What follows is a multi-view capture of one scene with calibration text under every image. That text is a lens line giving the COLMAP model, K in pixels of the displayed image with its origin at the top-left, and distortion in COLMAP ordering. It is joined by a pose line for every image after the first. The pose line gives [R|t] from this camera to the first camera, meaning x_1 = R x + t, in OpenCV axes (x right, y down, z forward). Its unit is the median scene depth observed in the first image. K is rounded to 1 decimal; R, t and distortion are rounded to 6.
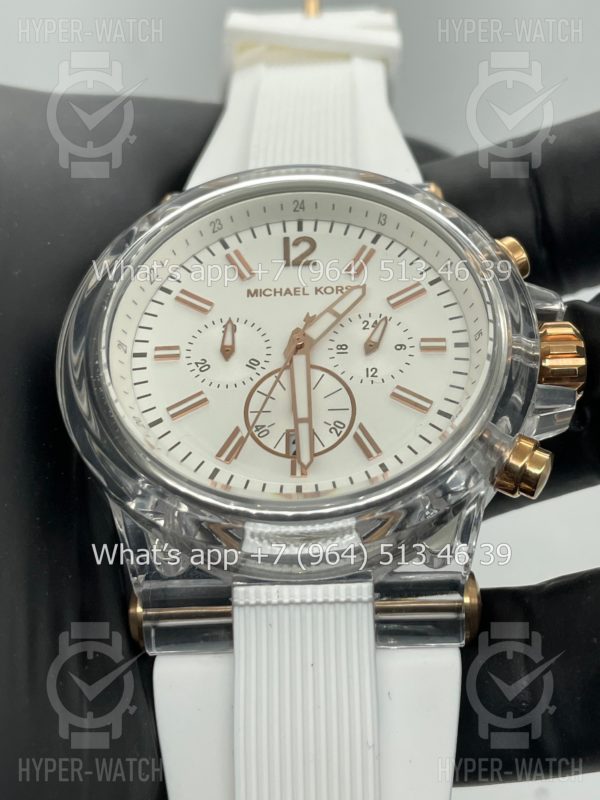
lens RADIAL K [[1277.3, 0, 299.7], [0, 1277.3, 401.6], [0, 0, 1]] dist [0.125610, 0.000000]
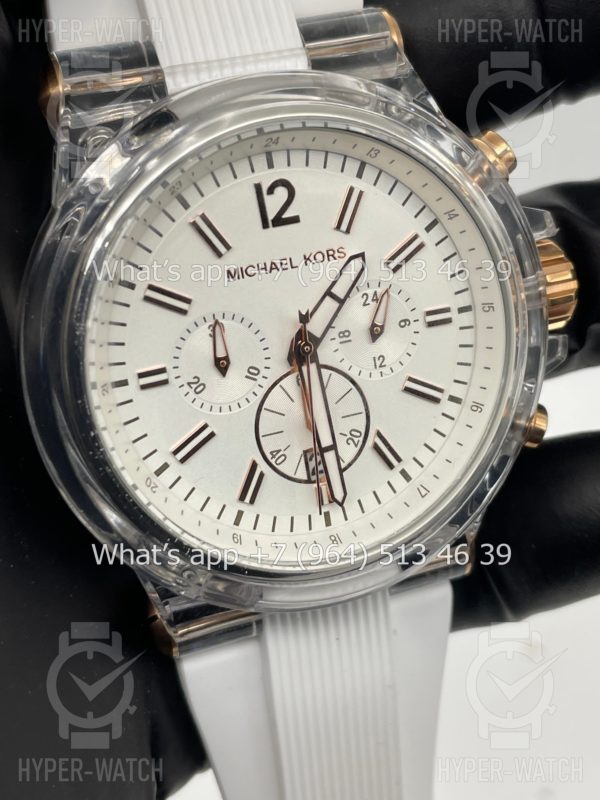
lens RADIAL K [[1277.3, 0, 298.7], [0, 1277.3, 401.1], [0, 0, 1]] dist [0.125610, 0.000000]
pose [[0.915540, -0.225124, 0.333324, -0.305488], [-0.063155, 0.737963, 0.671880, -0.609395], [-0.397237, -0.636184, 0.661417, 0.402248]]
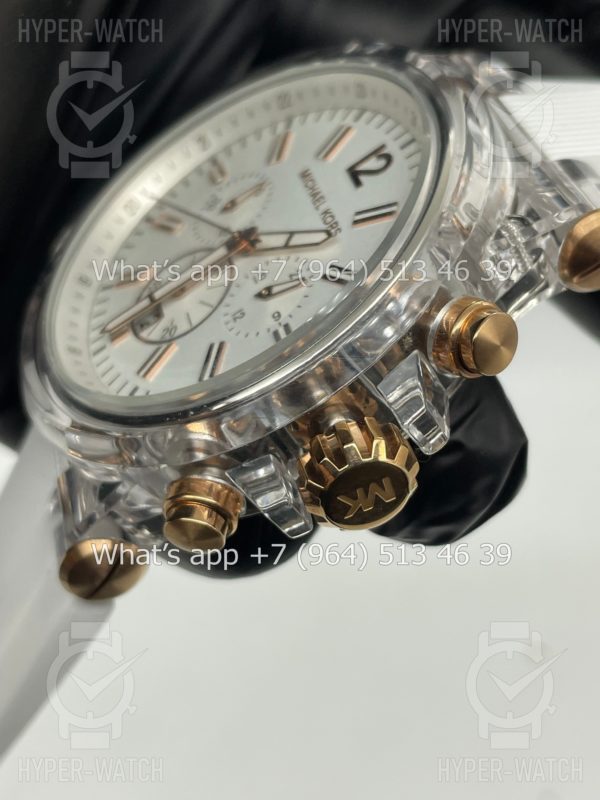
lens RADIAL K [[1277.3, 0, 295.8], [0, 1277.3, 399.2], [0, 0, 1]] dist [0.125610, 0.000000]
pose [[0.272847, 0.643876, -0.714827, 0.699173], [-0.439079, 0.744463, 0.502976, -0.418501], [0.856017, 0.176630, 0.485837, 0.634425]]
